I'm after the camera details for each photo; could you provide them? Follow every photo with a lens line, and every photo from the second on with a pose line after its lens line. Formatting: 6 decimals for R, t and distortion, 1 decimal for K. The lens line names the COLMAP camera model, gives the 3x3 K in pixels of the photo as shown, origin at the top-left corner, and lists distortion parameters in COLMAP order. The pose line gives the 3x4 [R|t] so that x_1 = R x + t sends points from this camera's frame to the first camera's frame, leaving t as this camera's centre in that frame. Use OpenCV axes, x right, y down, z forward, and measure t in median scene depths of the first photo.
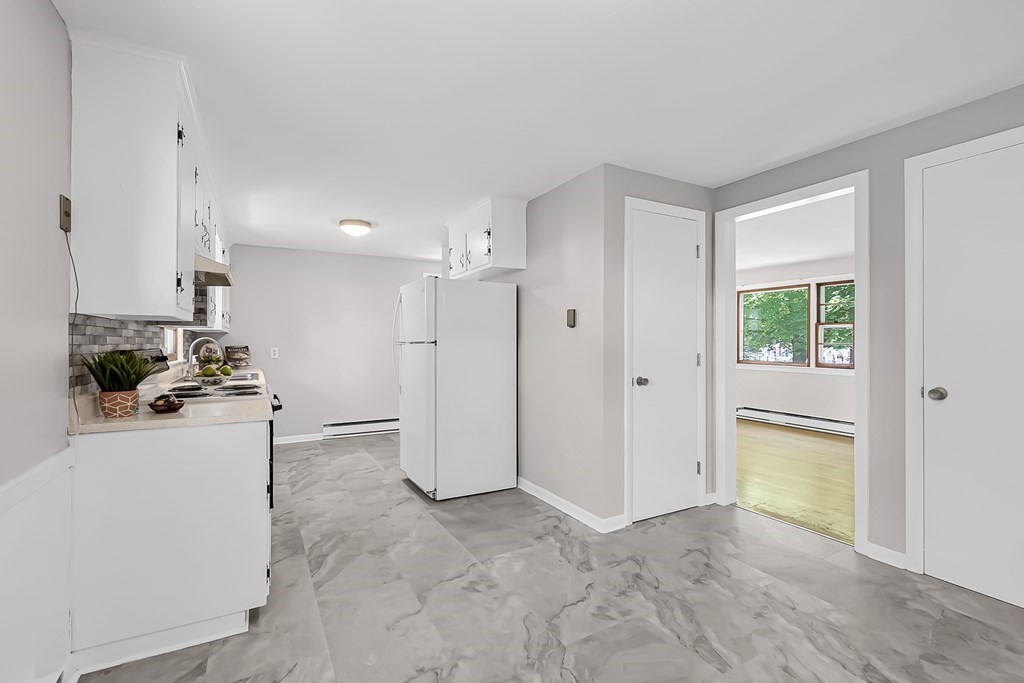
lens RADIAL K [[468.1, 0, 530.9], [0, 468.1, 339.9], [0, 0, 1]] dist [0.000048, -0.000081]
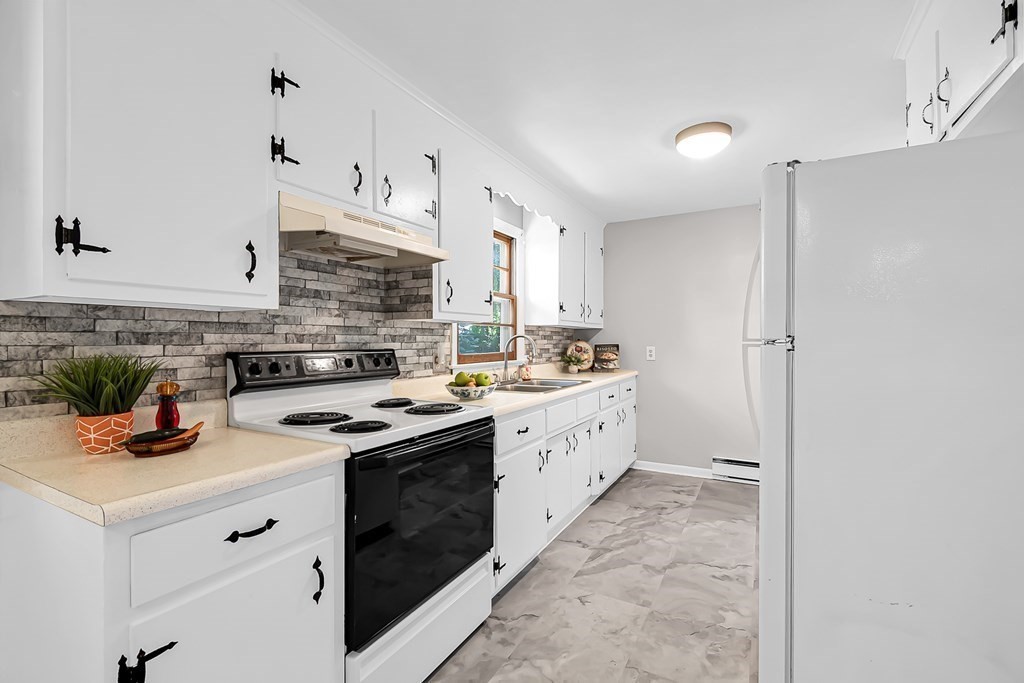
lens RADIAL K [[459.4, 0, 509.5], [0, 459.4, 339.4], [0, 0, 1]] dist [0.001904, 0.000249]
pose [[0.501019, -0.002206, -0.865433, -0.004114], [0.007375, 0.999971, 0.001720, 0.001853], [0.865405, -0.007244, 0.501021, 0.556760]]
